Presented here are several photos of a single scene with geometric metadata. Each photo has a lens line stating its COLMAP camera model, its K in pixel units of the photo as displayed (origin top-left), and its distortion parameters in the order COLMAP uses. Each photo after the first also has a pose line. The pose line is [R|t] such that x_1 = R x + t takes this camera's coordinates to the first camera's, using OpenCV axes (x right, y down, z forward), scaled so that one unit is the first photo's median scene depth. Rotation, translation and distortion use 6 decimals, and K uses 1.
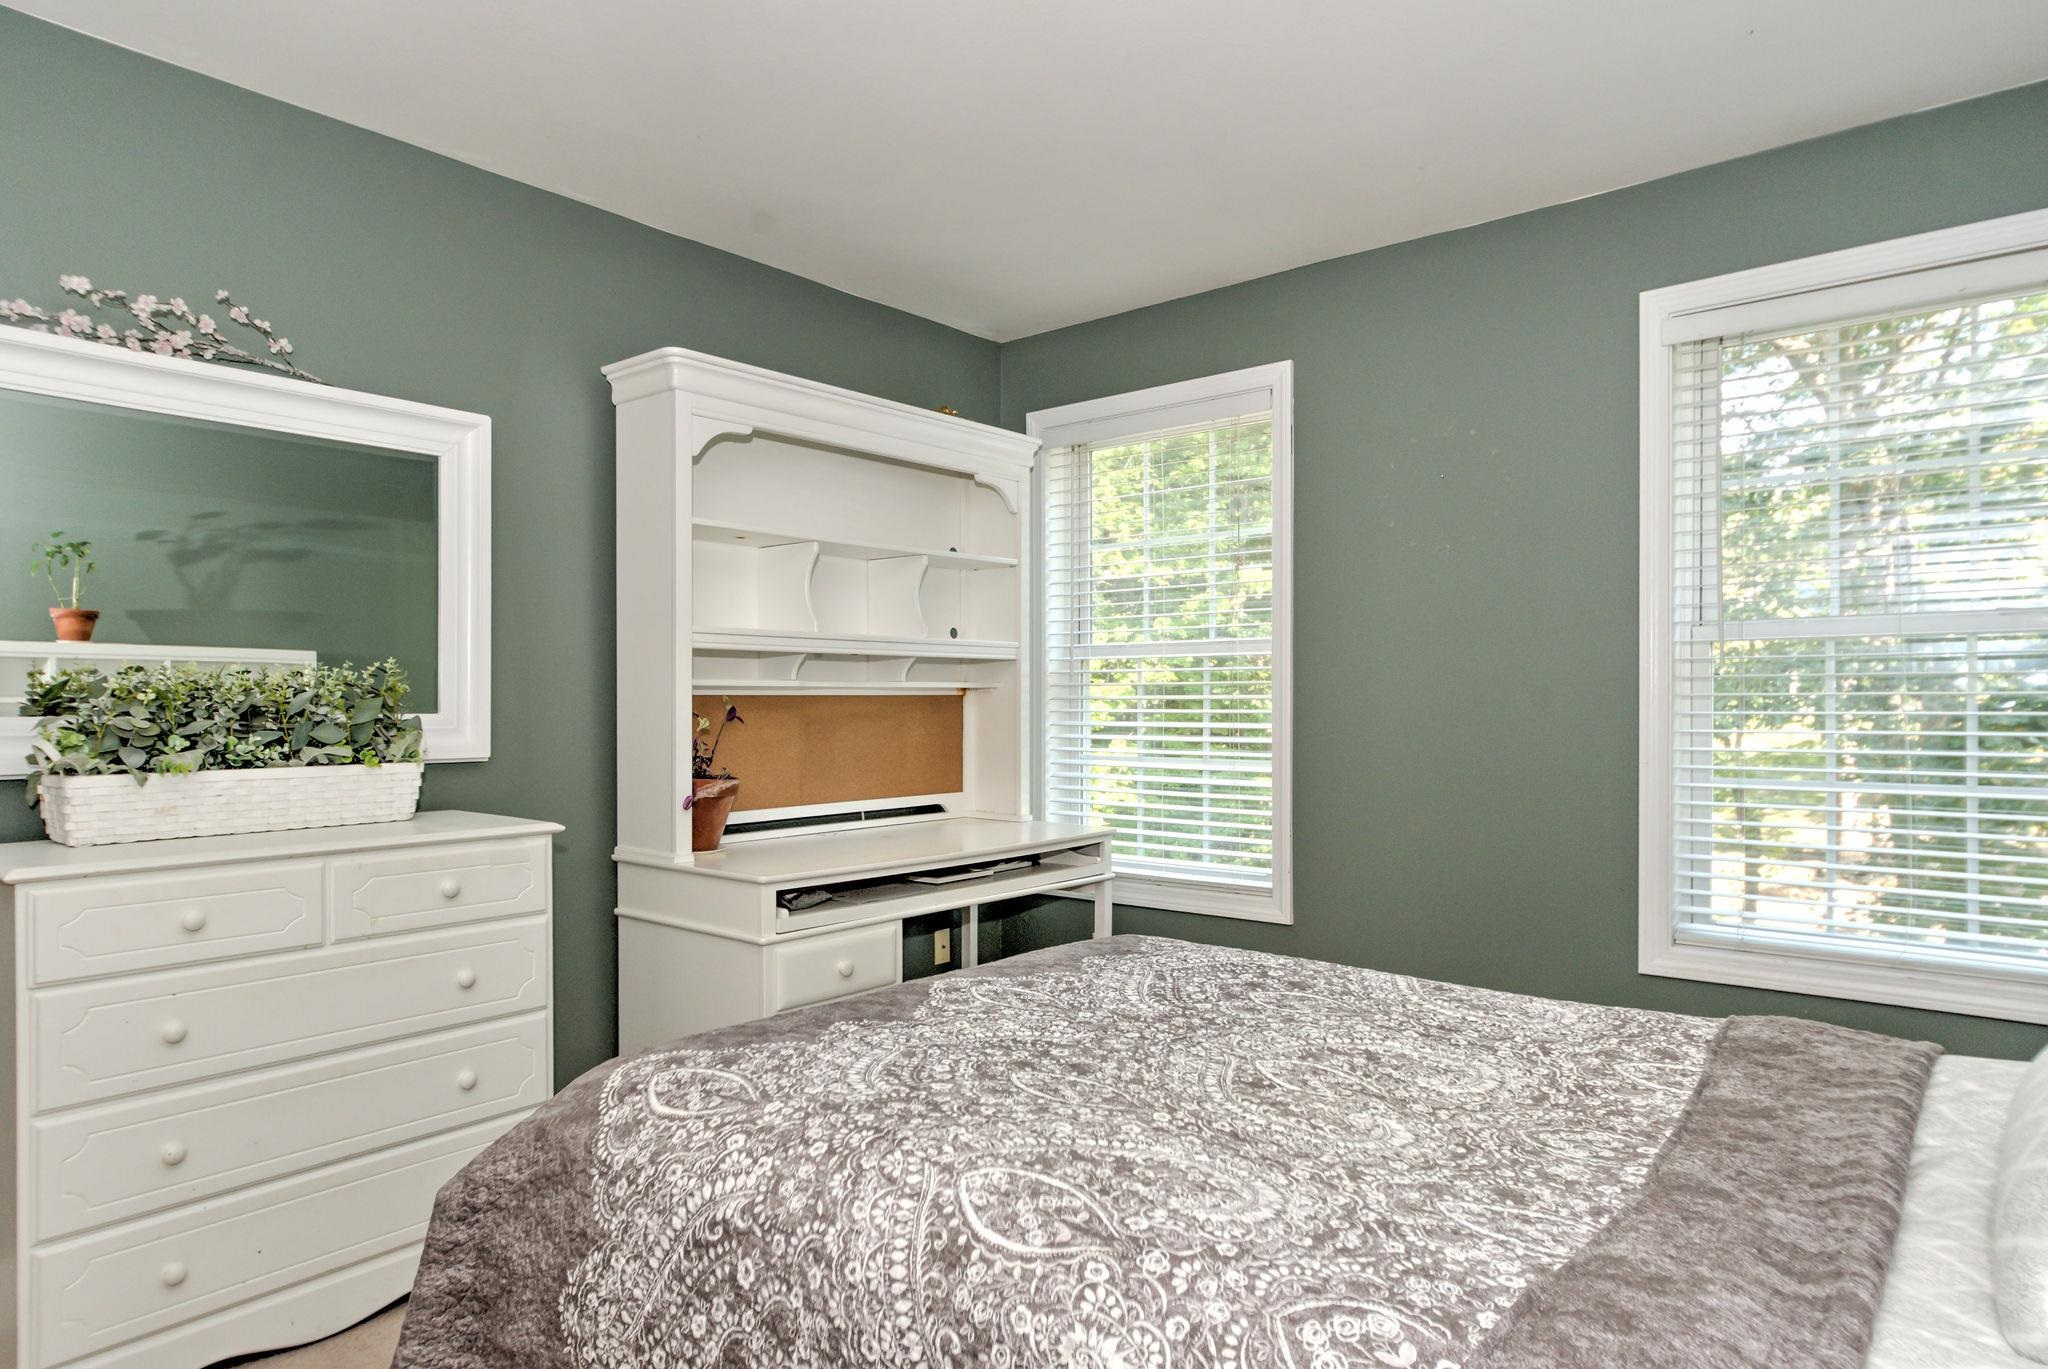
lens RADIAL K [[1247.3, 0, 1018.0], [0, 1247.3, 695.6], [0, 0, 1]] dist [0.005308, 0.000232]
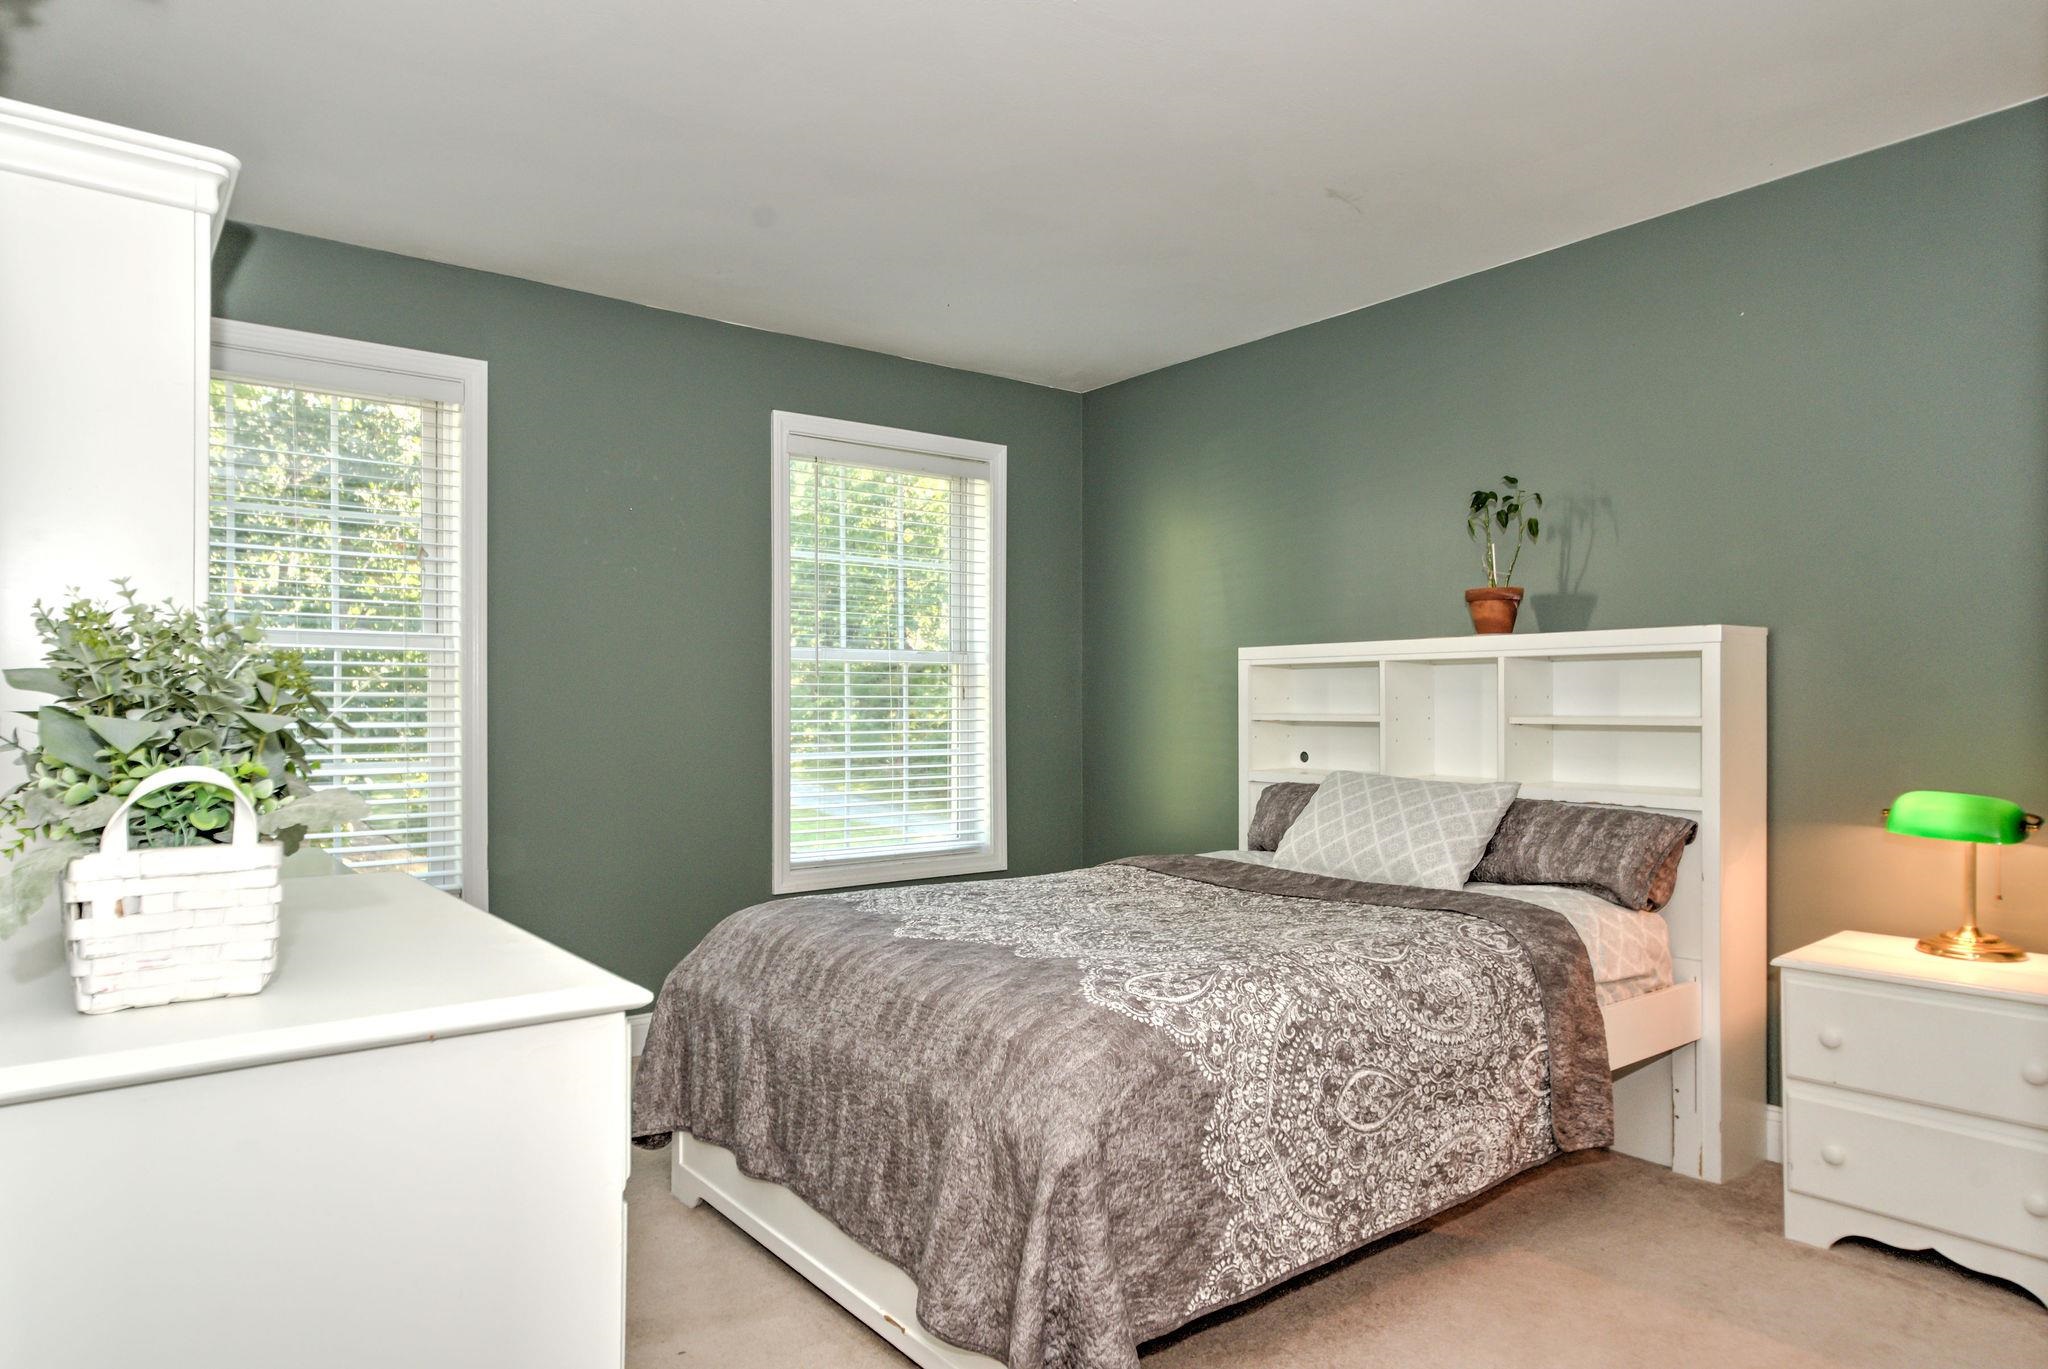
lens RADIAL K [[1247.3, 0, 1016.2], [0, 1247.3, 686.4], [0, 0, 1]] dist [0.005308, 0.000232]
pose [[0.205988, 0.013821, 0.978457, -1.875735], [-0.010405, 0.999875, -0.011933, 0.006922], [-0.978499, -0.007723, 0.206106, 1.009511]]
